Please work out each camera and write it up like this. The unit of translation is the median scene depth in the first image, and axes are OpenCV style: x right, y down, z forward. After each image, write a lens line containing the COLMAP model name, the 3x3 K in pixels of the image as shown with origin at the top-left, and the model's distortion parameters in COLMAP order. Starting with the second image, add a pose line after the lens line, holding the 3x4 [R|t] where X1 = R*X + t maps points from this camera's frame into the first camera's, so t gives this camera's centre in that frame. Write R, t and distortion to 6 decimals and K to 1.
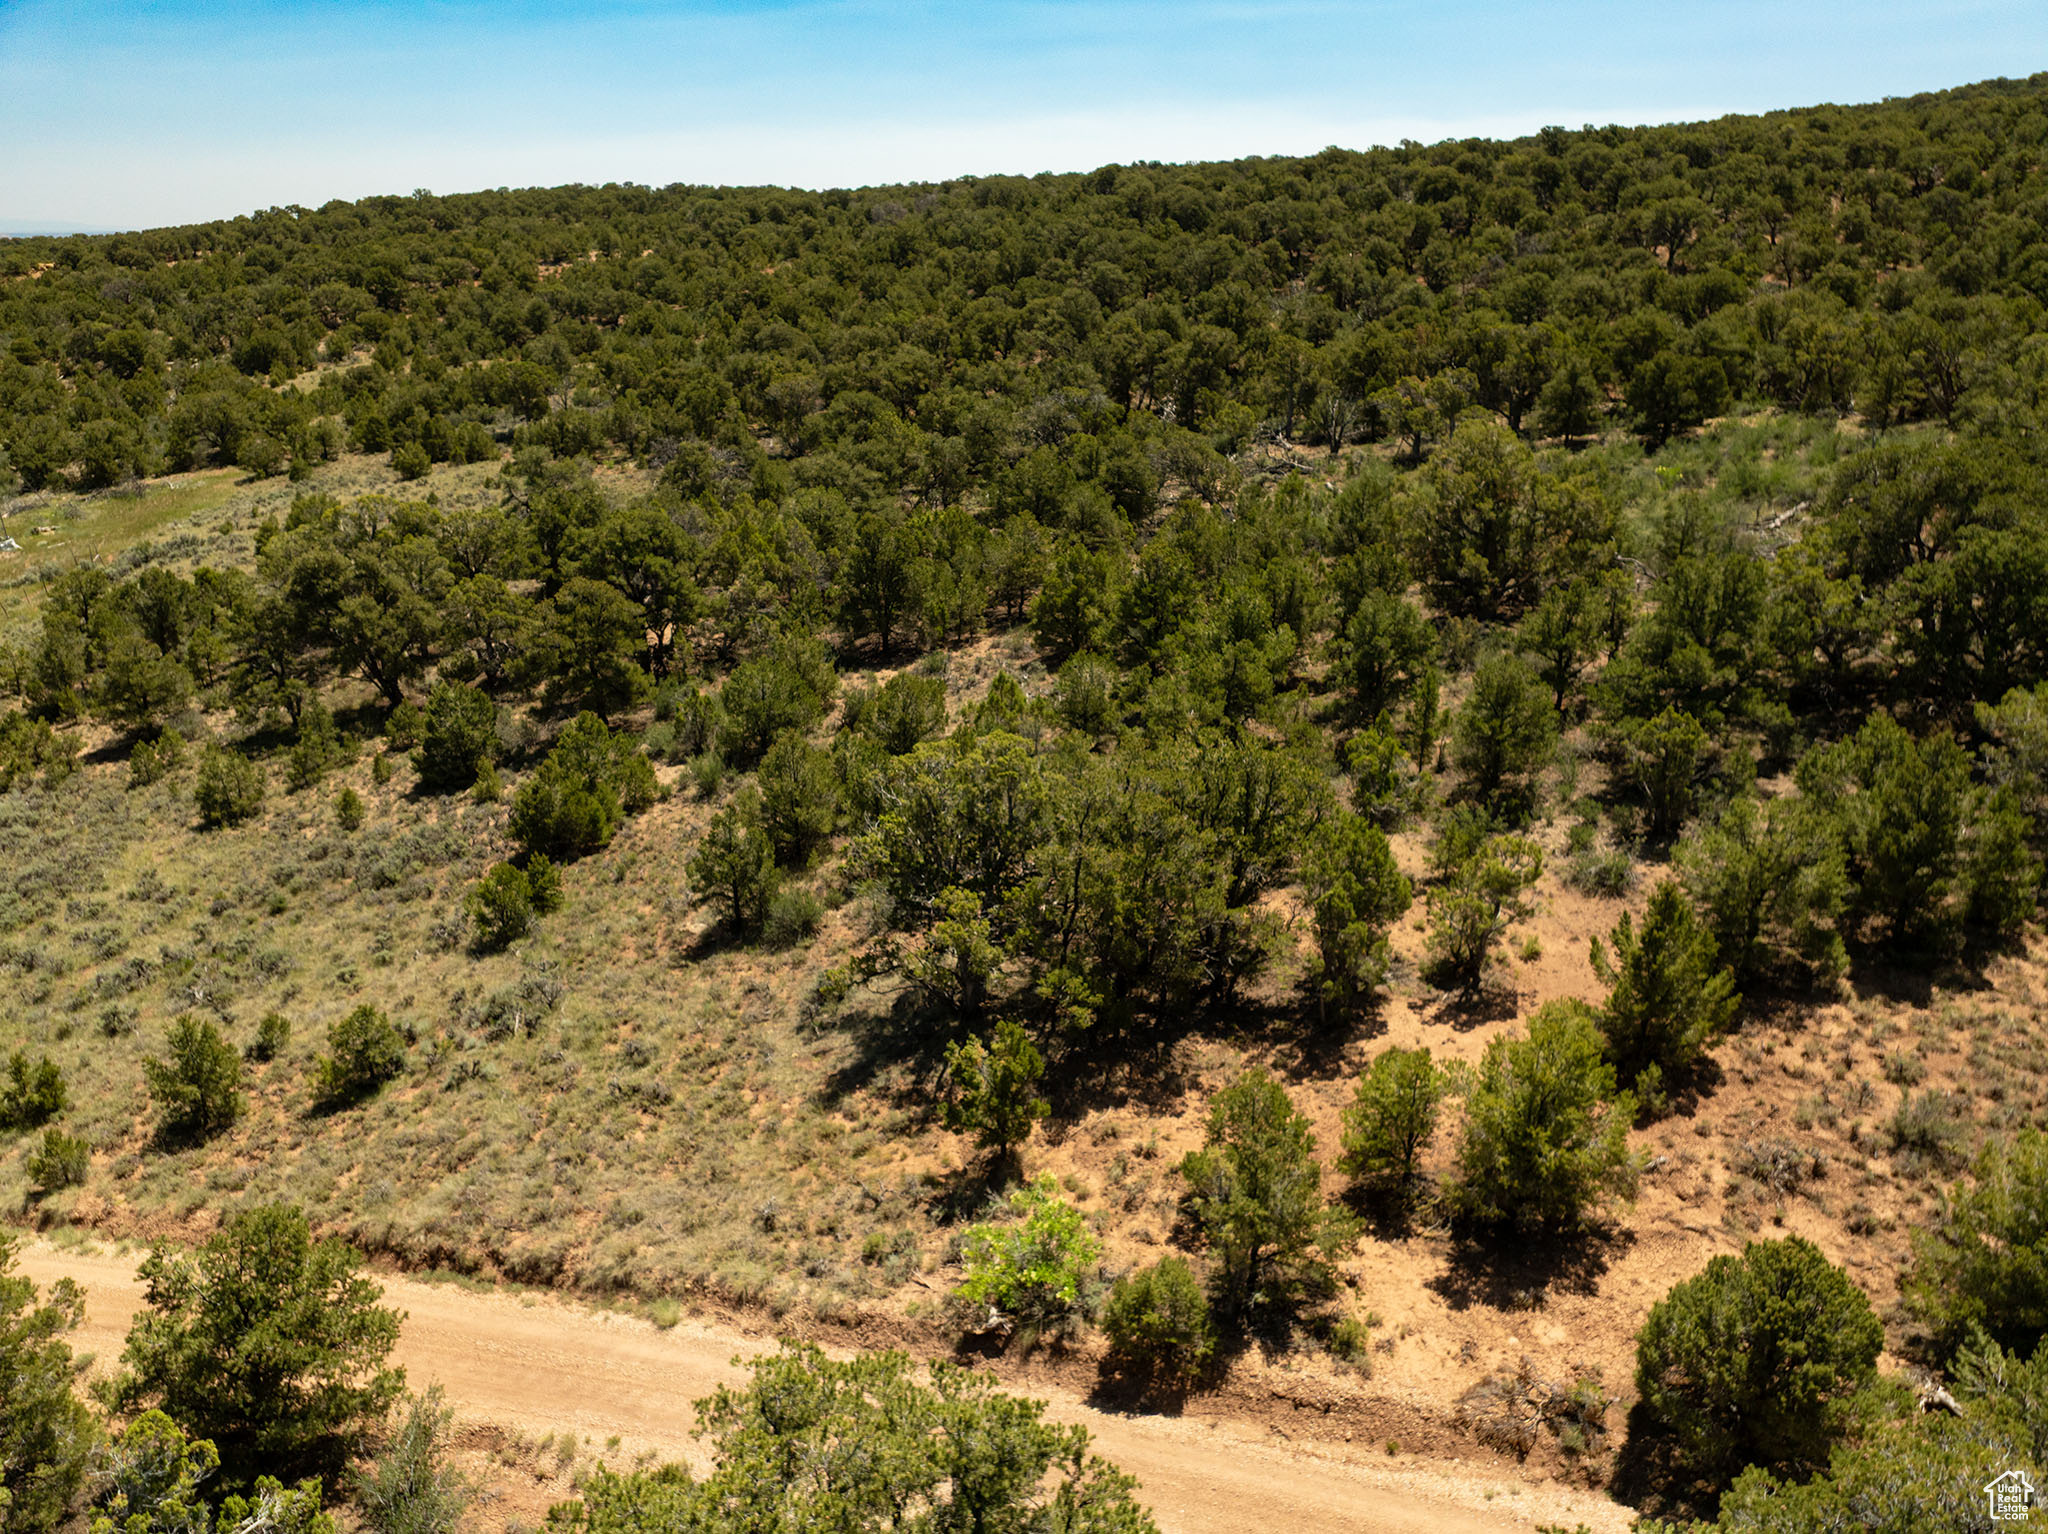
lens RADIAL K [[1455.0, 0, 1024.0], [0, 1455.0, 767.0], [0, 0, 1]] dist [-0.035730, -0.001411]
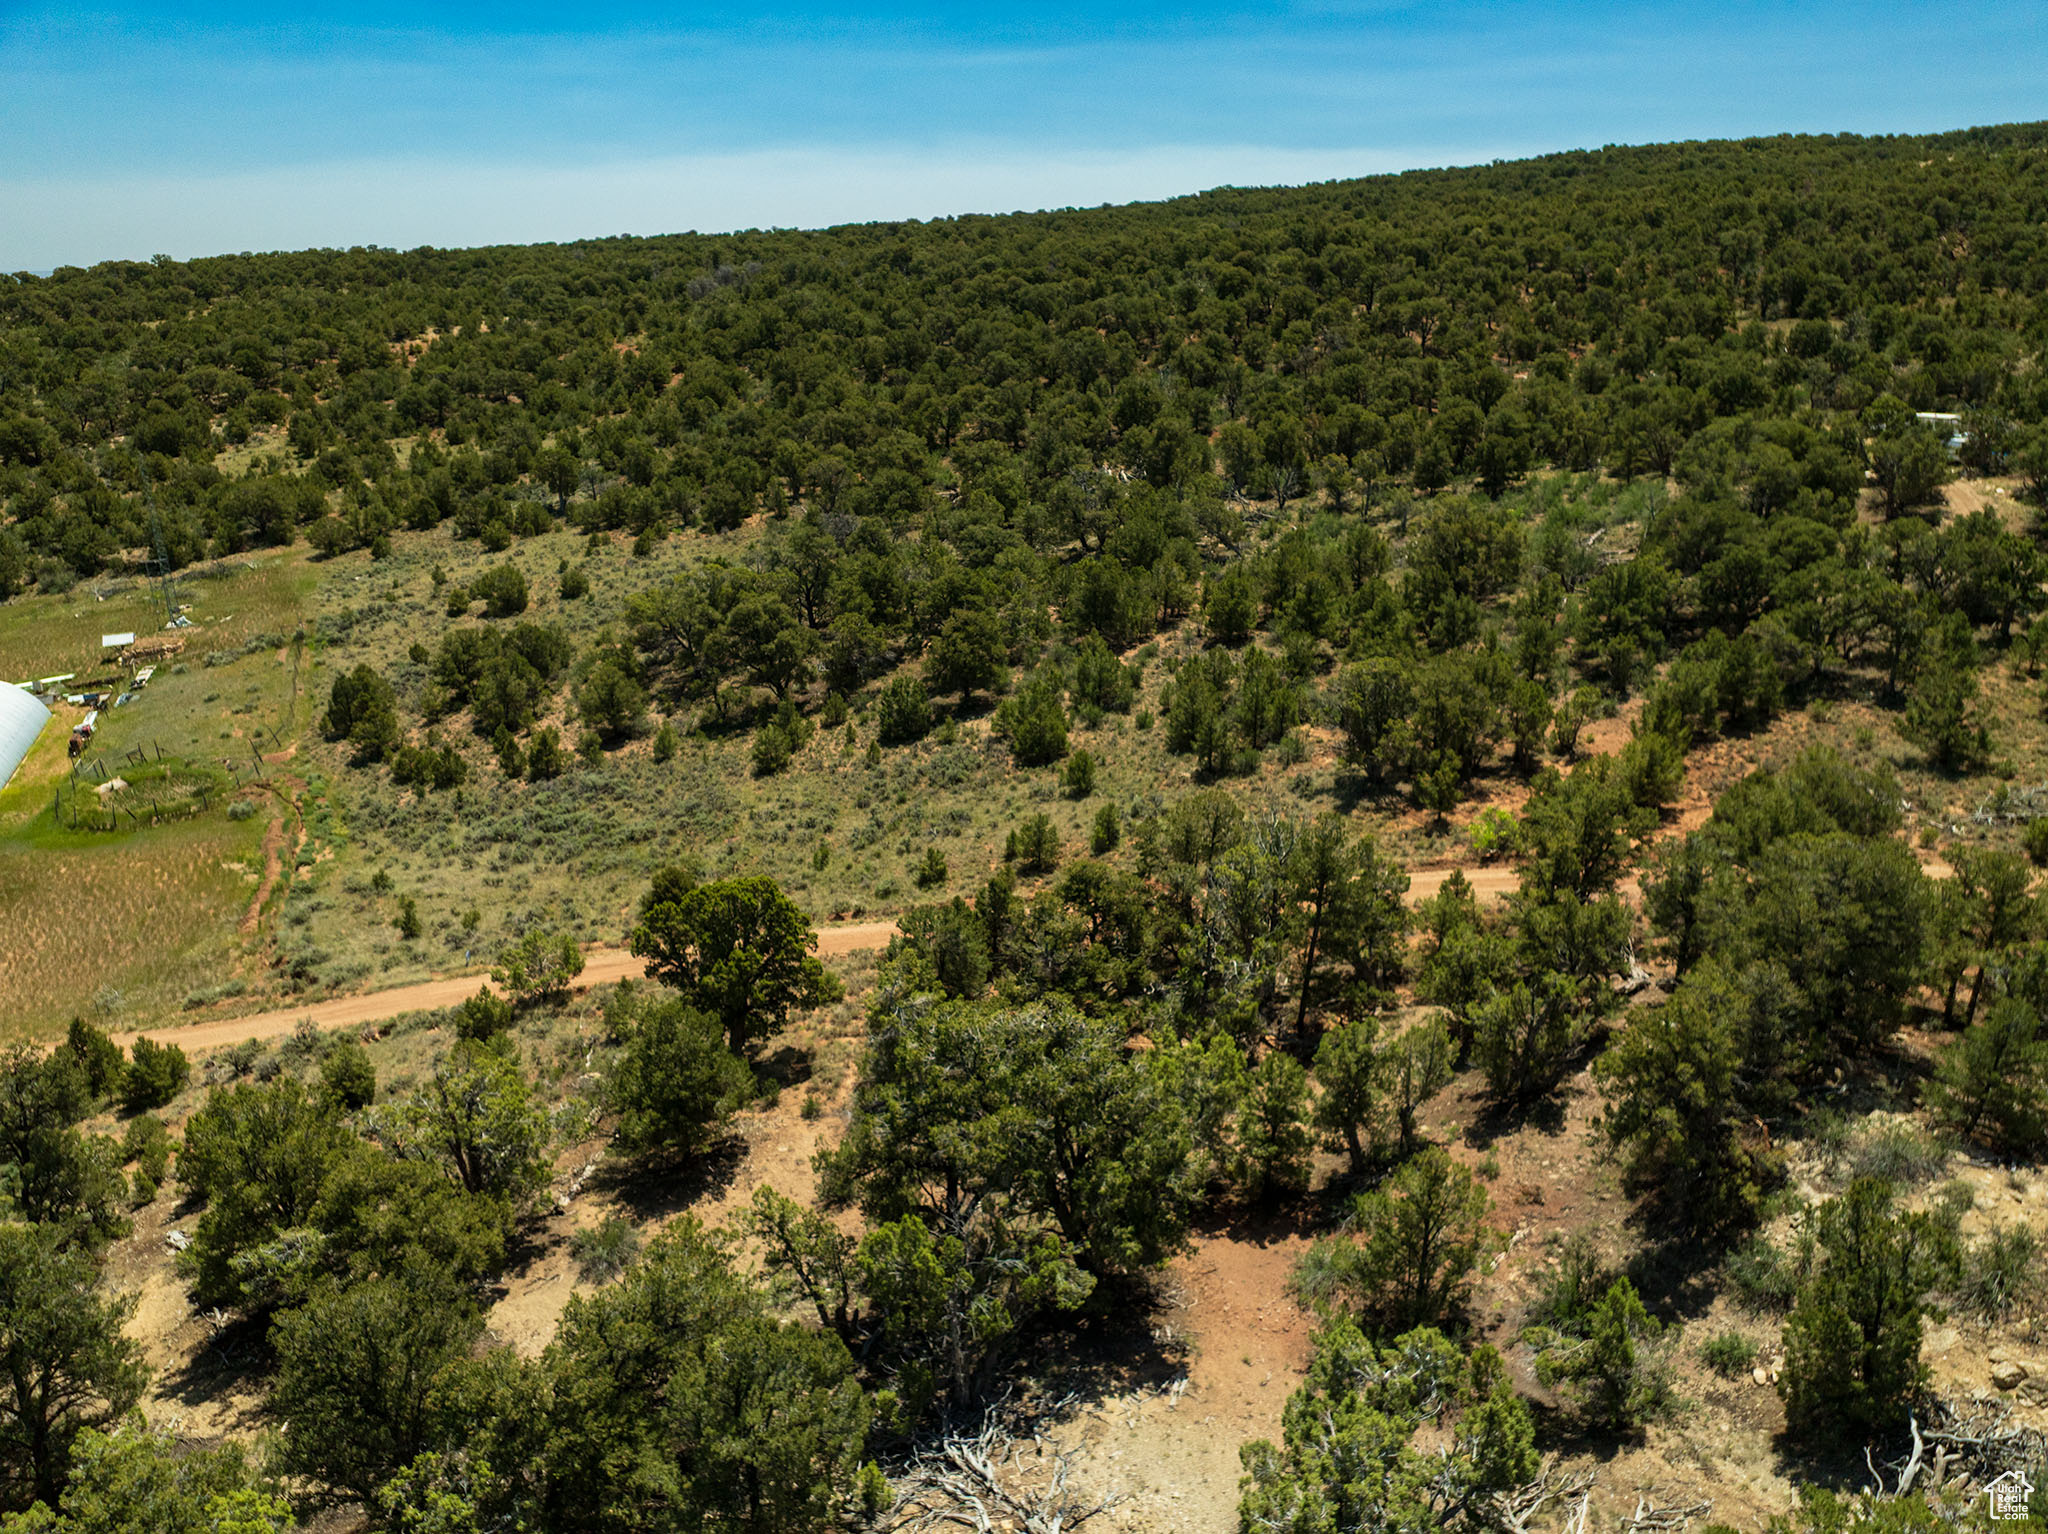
lens RADIAL K [[1455.0, 0, 1024.0], [0, 1455.0, 767.0], [0, 0, 1]] dist [-0.035730, -0.001411]
pose [[0.974758, -0.079321, 0.208697, -0.842874], [0.083218, 0.996482, -0.009944, 0.099151], [-0.207174, 0.027061, 0.977930, -0.886005]]
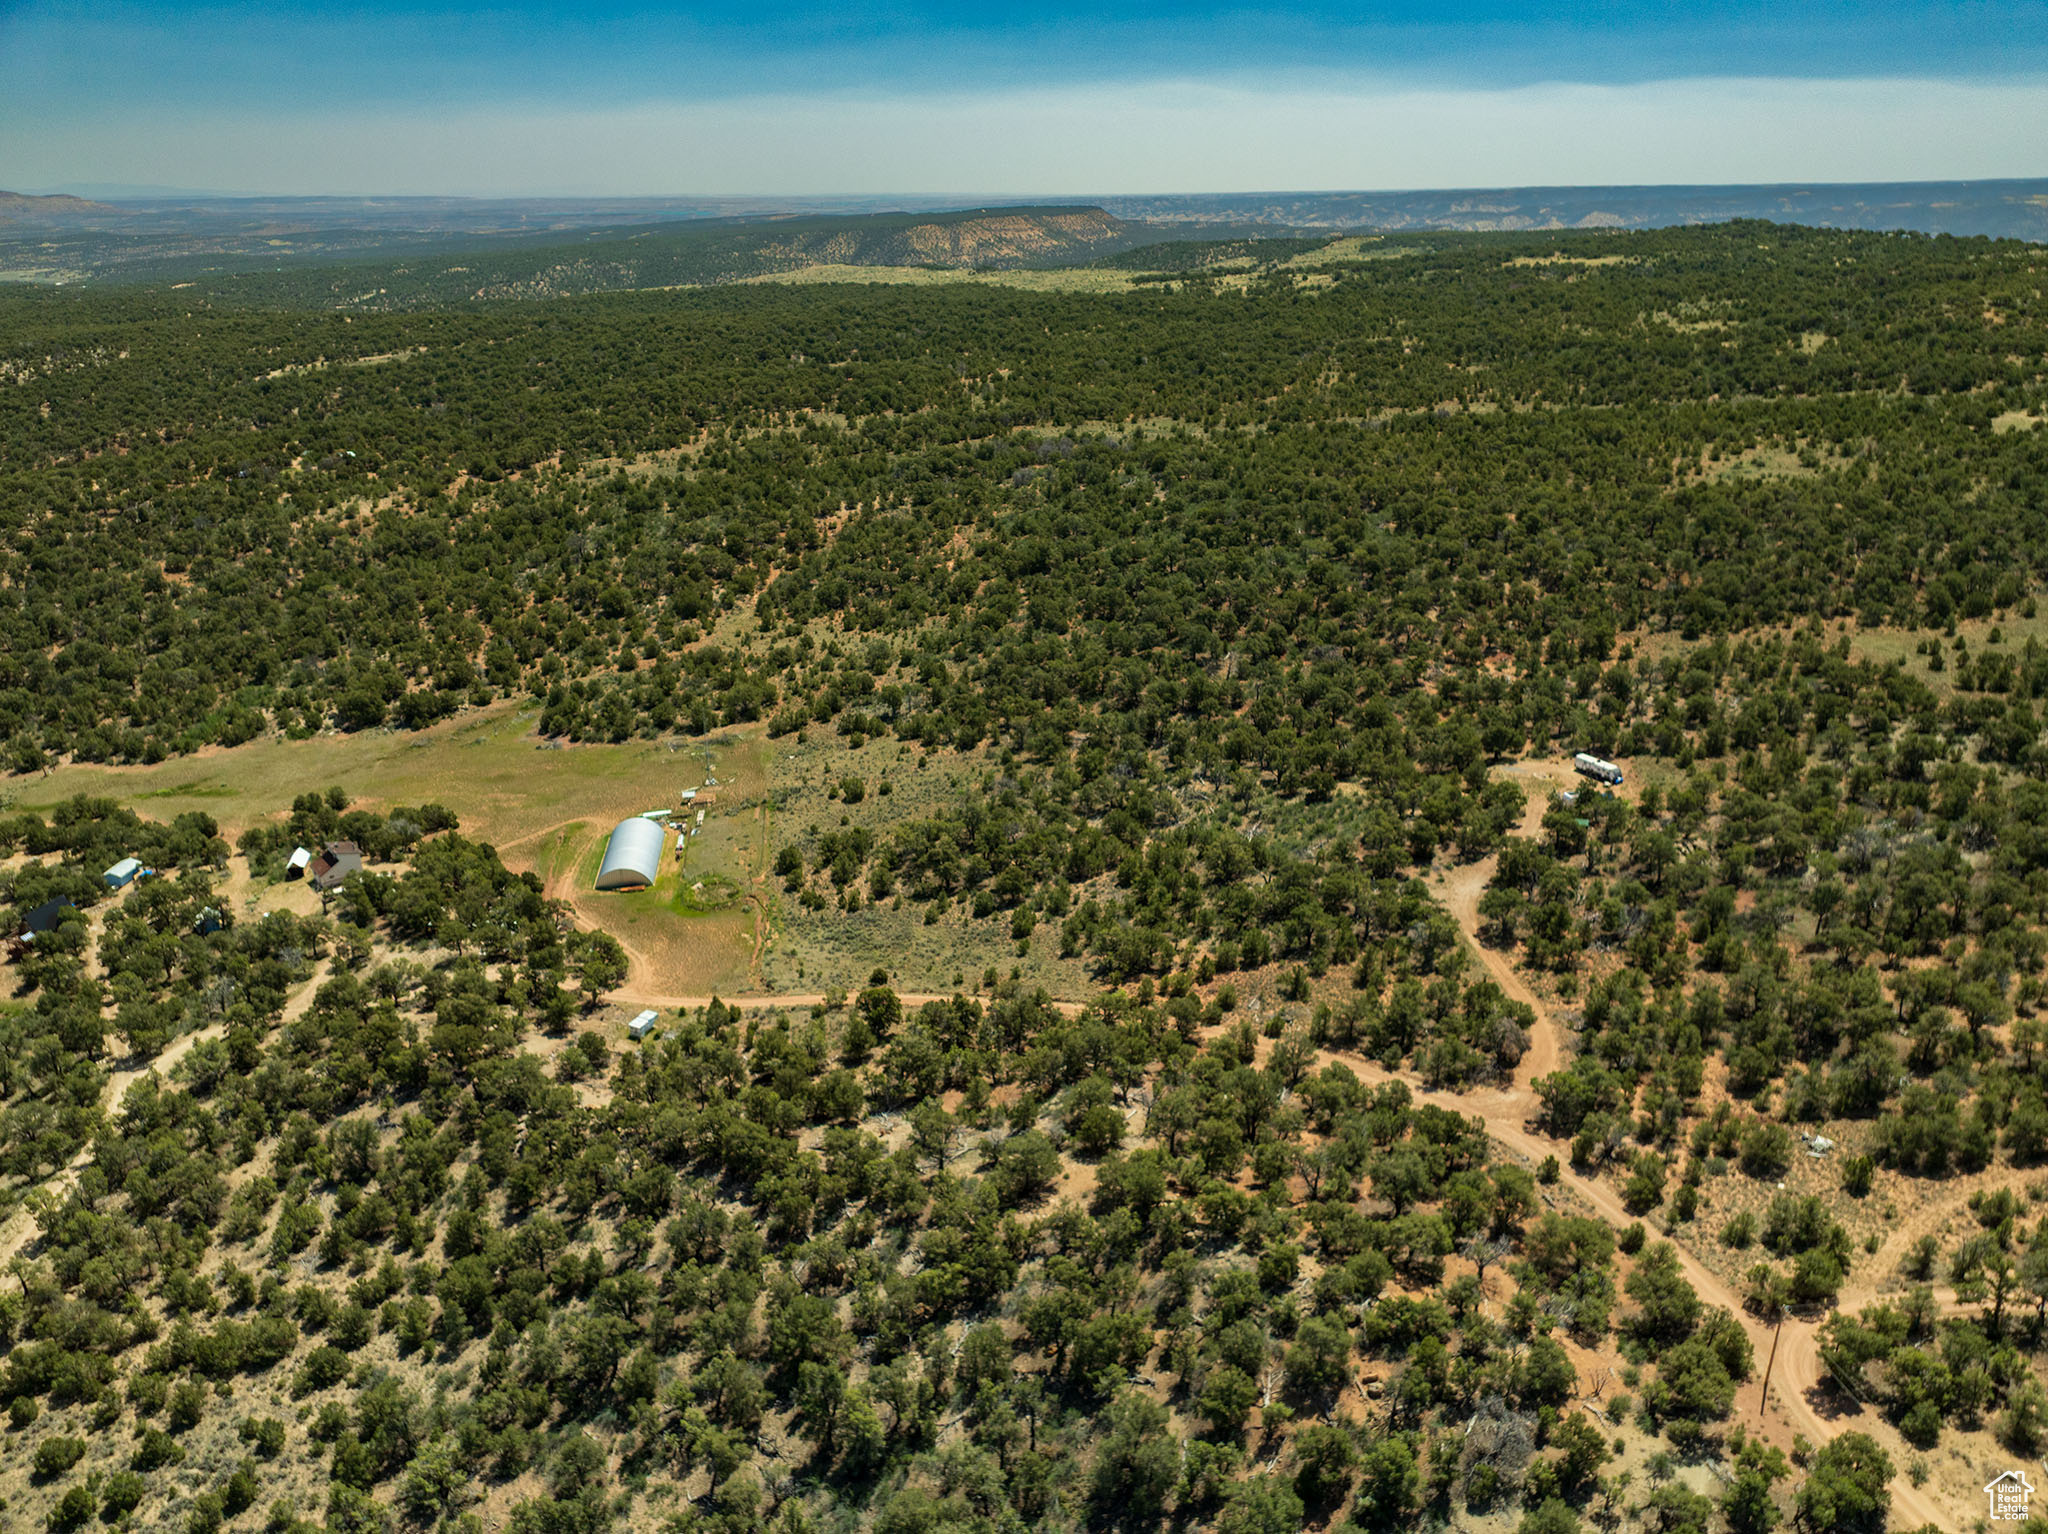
lens RADIAL K [[1455.0, 0, 1024.0], [0, 1455.0, 767.0], [0, 0, 1]] dist [-0.035730, -0.001411]
pose [[0.998968, 0.018888, -0.041300, -0.140231], [-0.017876, 0.999534, 0.024732, -0.741537], [0.041748, -0.023968, 0.998841, -4.578787]]
